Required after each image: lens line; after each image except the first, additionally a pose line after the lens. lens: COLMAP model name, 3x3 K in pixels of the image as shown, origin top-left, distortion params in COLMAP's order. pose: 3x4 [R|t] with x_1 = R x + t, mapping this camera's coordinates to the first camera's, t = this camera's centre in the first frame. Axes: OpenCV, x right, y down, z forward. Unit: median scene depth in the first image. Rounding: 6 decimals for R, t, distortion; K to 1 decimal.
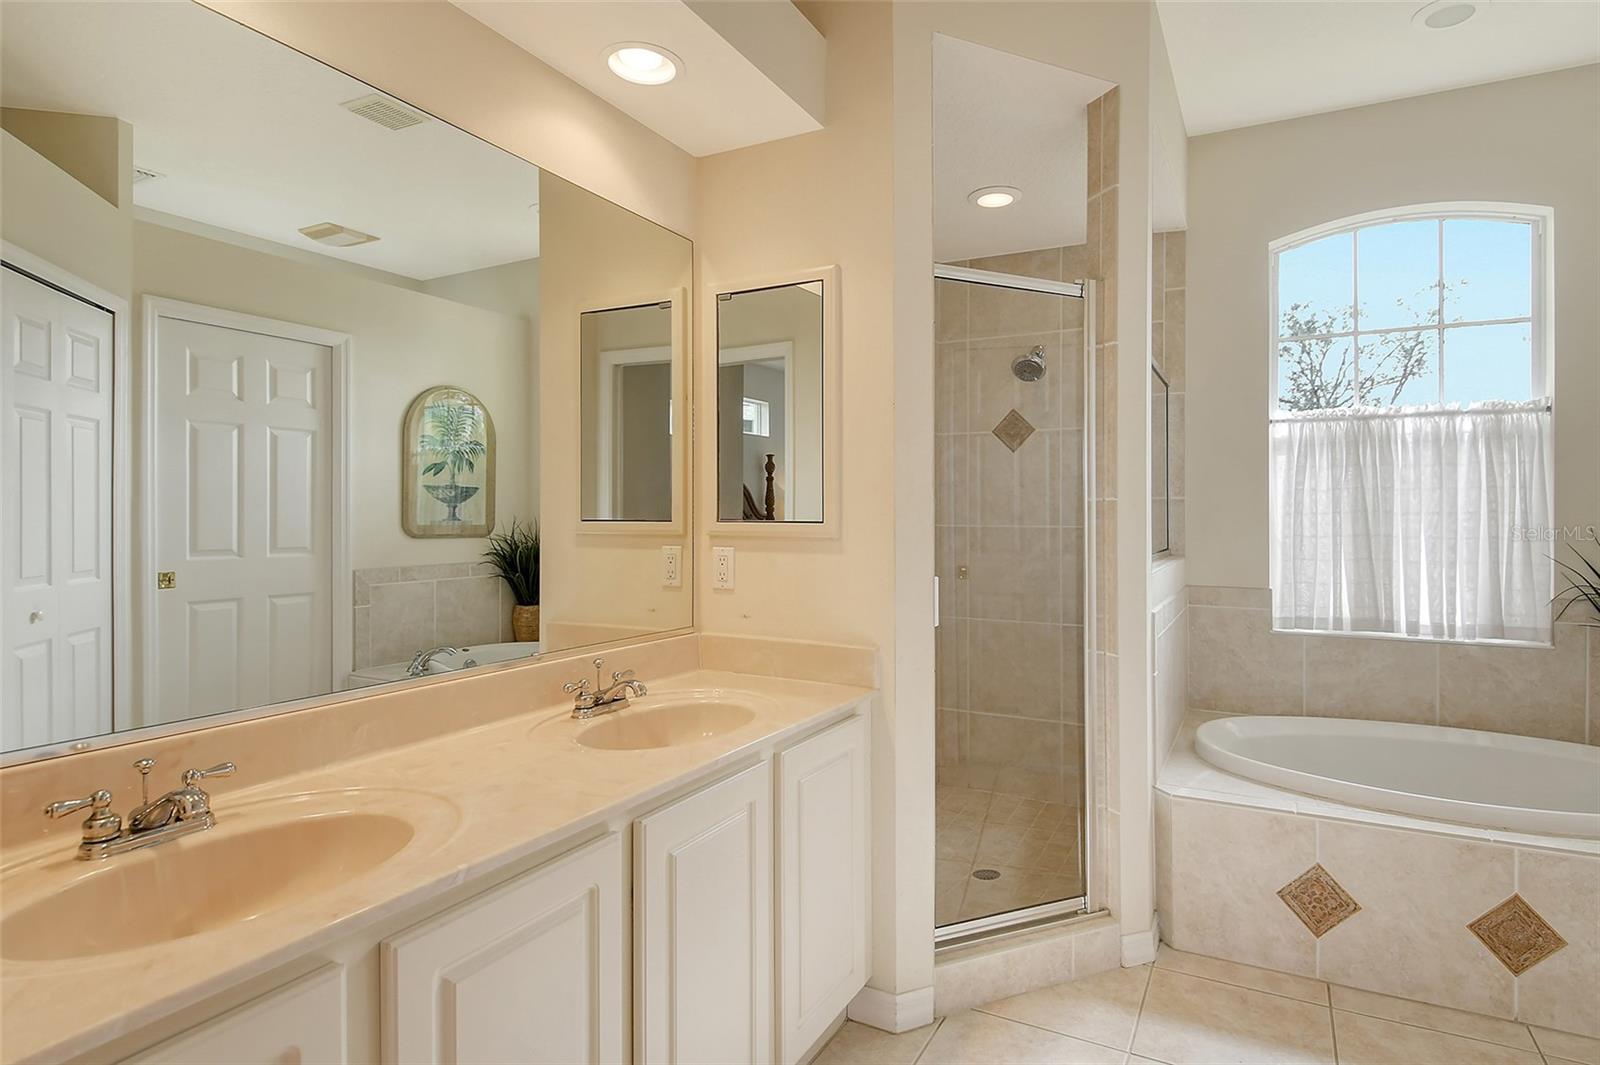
lens RADIAL K [[835.8, 0, 827.5], [0, 835.8, 526.6], [0, 0, 1]] dist [0.041951, -0.039211]
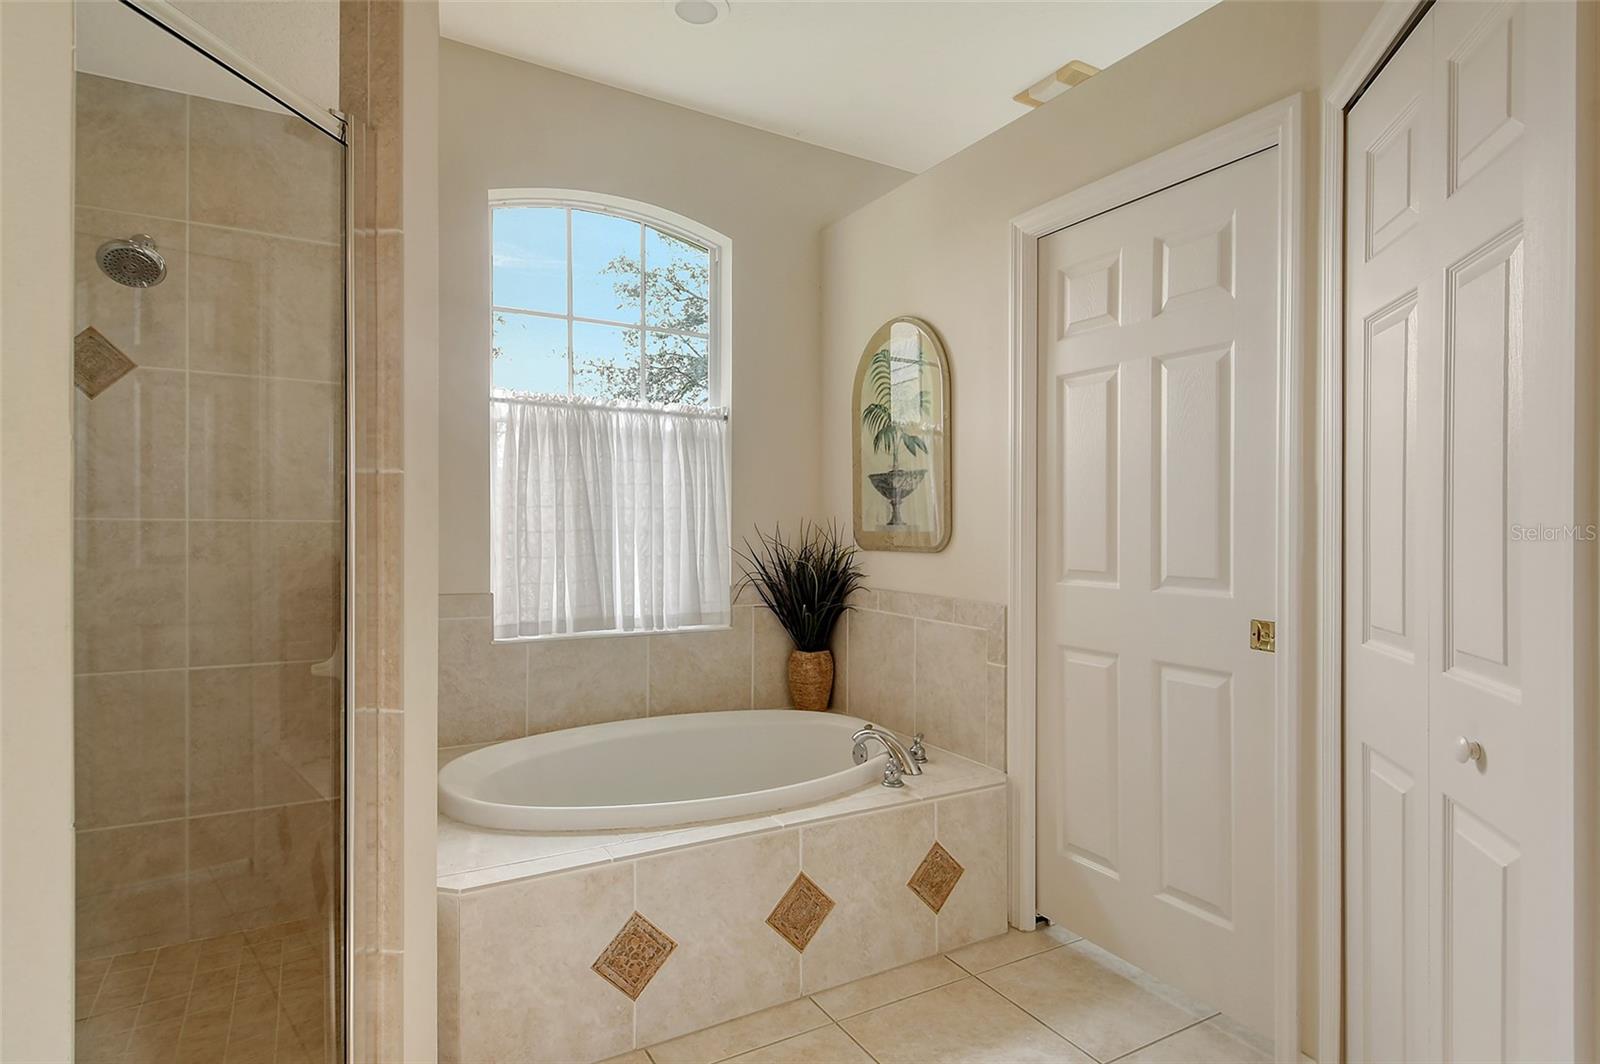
lens RADIAL K [[835.8, 0, 827.5], [0, 835.8, 526.1], [0, 0, 1]] dist [0.041951, -0.039211]
pose [[0.517434, 0.003322, 0.855716, -0.034319], [-0.000328, 0.999993, -0.003683, 0.009353], [-0.855723, 0.001625, 0.517432, 0.285898]]
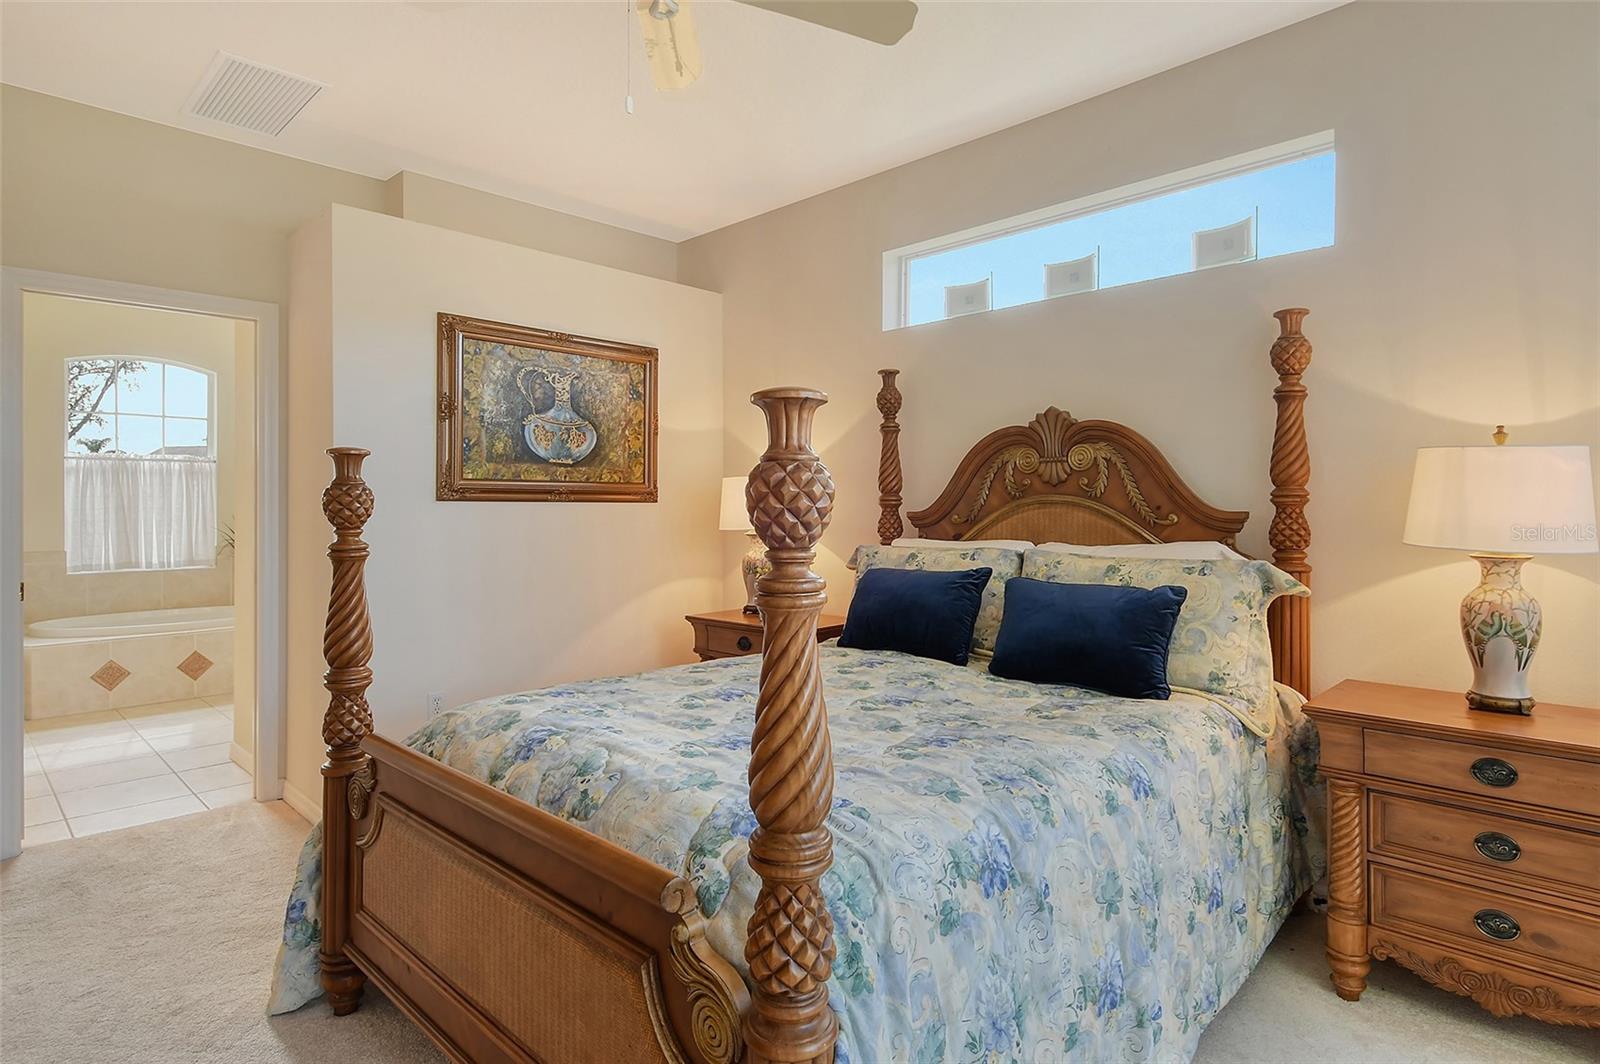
lens RADIAL K [[865.9, 0, 802.0], [0, 865.9, 496.4], [0, 0, 1]] dist [0.036513, -0.000288]
pose [[0.302158, 0.007734, 0.953226, -0.859230], [0.010660, 0.999877, -0.011491, -0.003811], [-0.953198, 0.013633, 0.302039, -1.140340]]
